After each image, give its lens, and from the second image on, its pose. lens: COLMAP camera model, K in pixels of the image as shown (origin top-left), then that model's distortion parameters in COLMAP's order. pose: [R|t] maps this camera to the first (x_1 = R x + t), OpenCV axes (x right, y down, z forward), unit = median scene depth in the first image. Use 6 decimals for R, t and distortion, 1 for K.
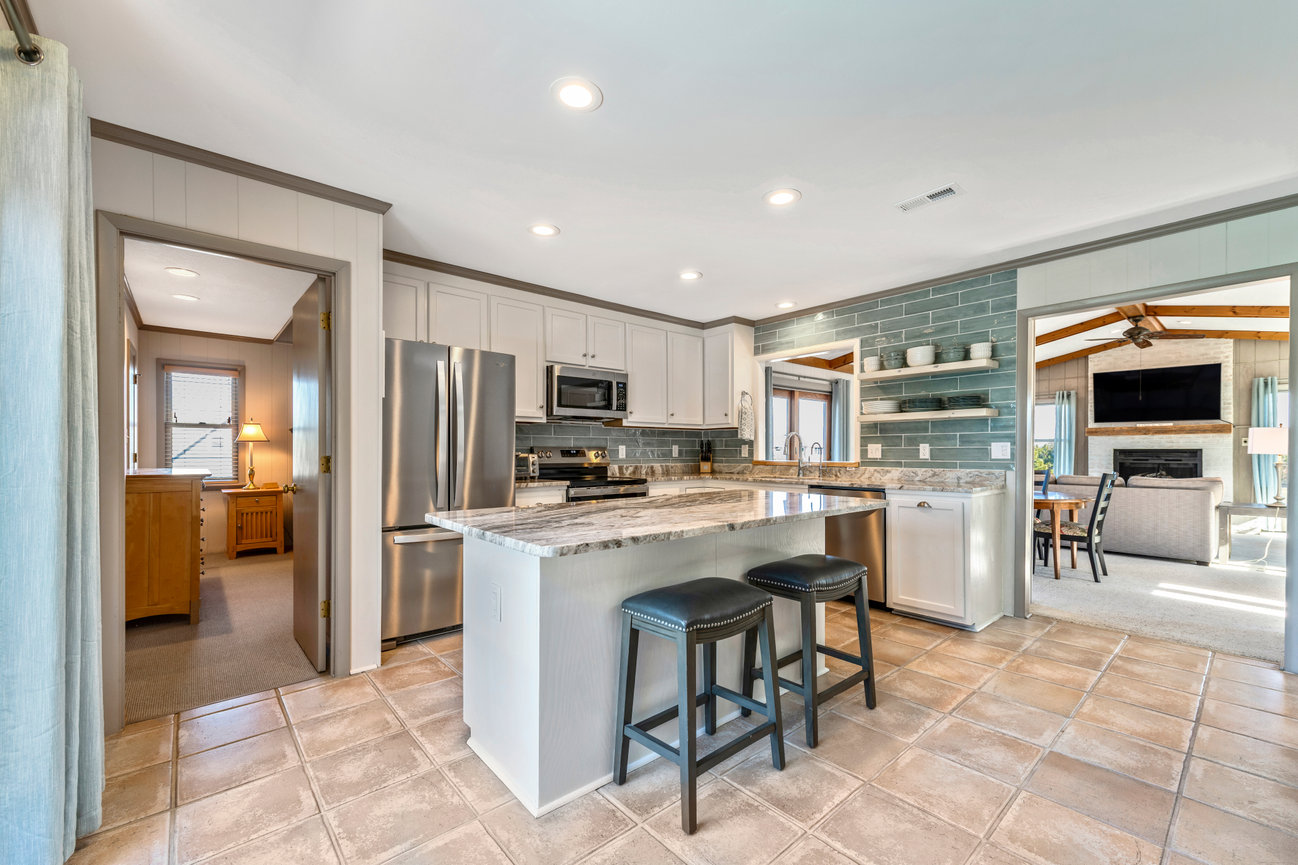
lens RADIAL K [[532.3, 0, 647.6], [0, 532.3, 455.2], [0, 0, 1]] dist [-0.008463, -0.000221]
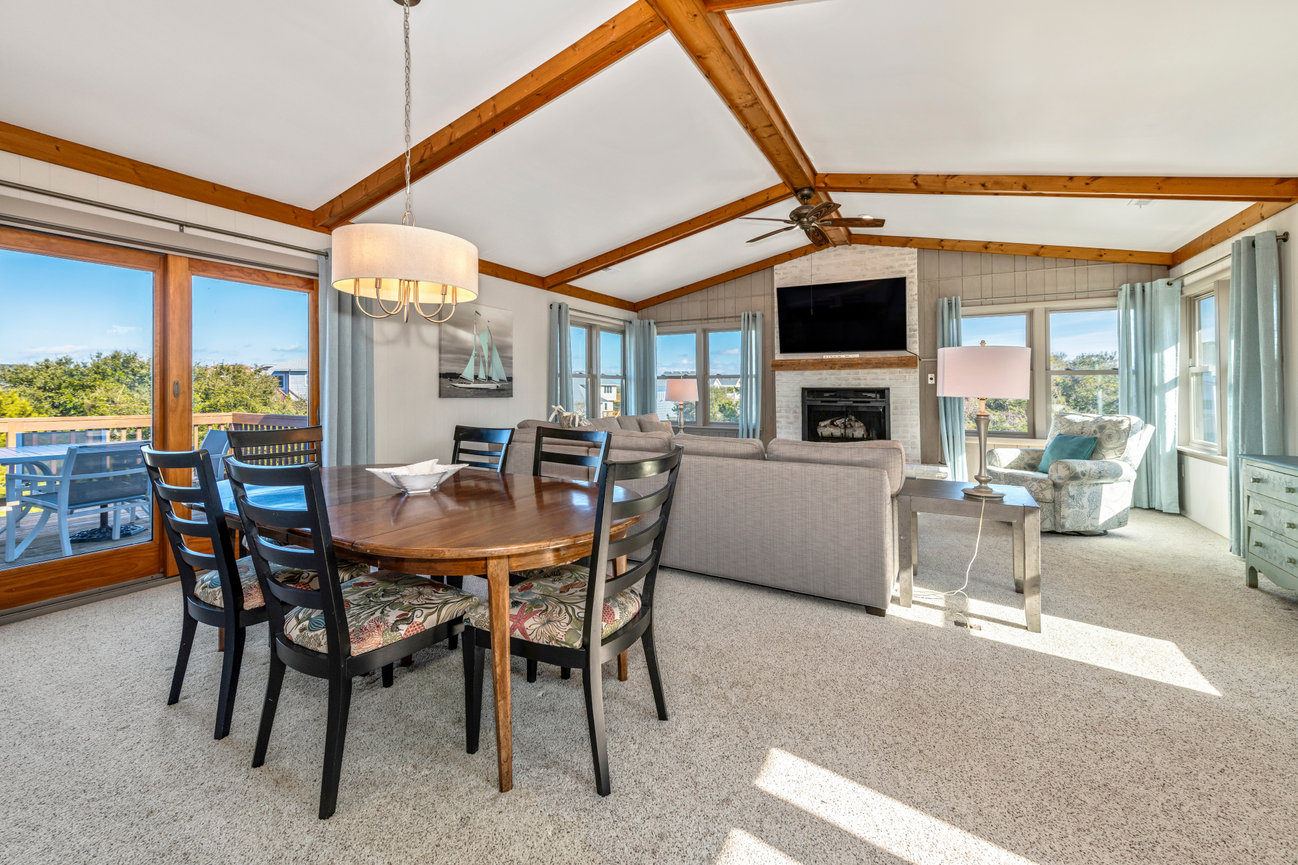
lens RADIAL K [[519.5, 0, 649.2], [0, 519.5, 374.0], [0, 0, 1]] dist [0.000034, -0.000003]
pose [[0.938511, 0.013005, 0.345005, 0.448710], [-0.000623, 0.999353, -0.035975, -0.004501], [-0.345249, 0.033548, 0.937911, 0.397241]]
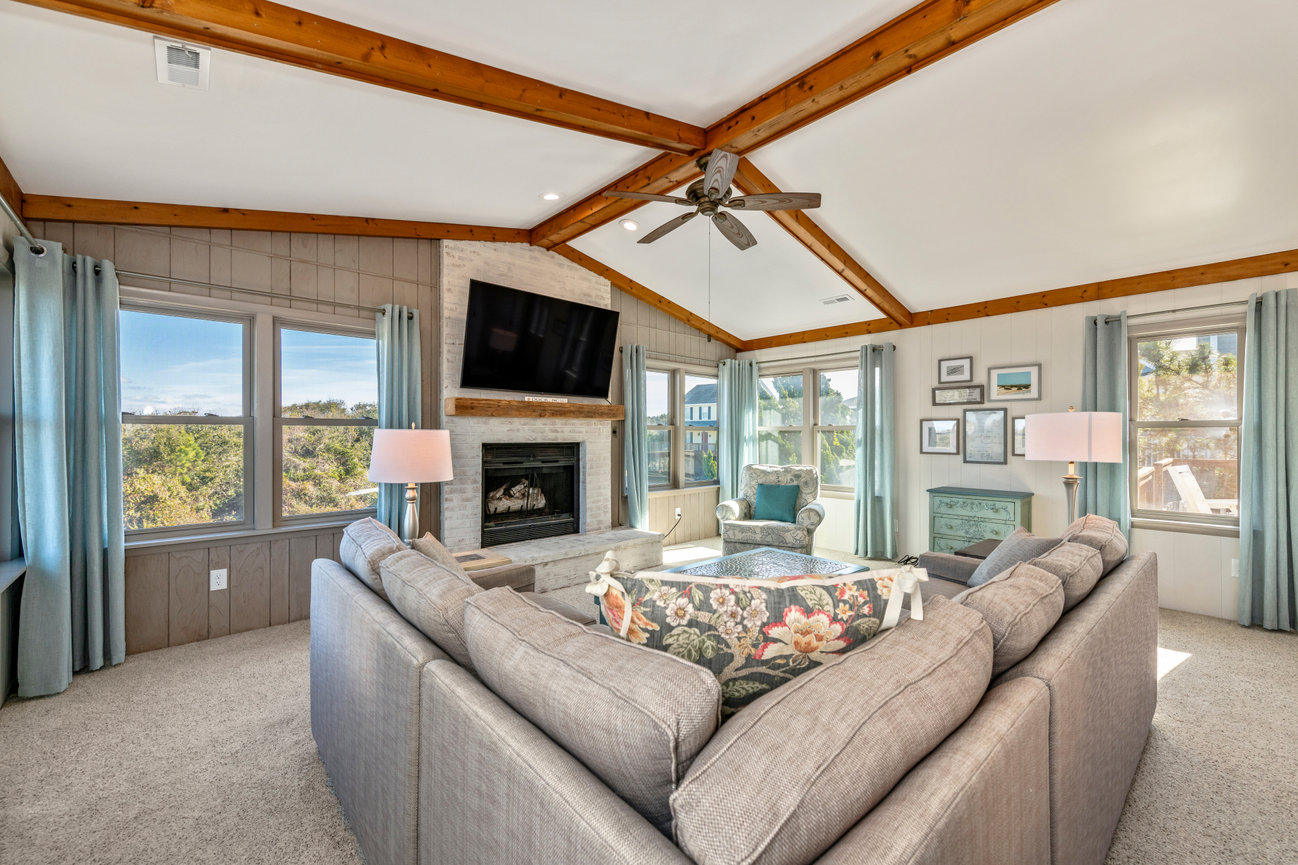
lens RADIAL K [[525.9, 0, 649.0], [0, 525.9, 432.5], [0, 0, 1]] dist [0.000748, 0.000084]
pose [[-0.017599, 0.007679, 0.999816, 0.413939], [0.002792, 0.999967, -0.007631, -0.019016], [-0.999841, 0.002657, -0.017620, 0.929069]]
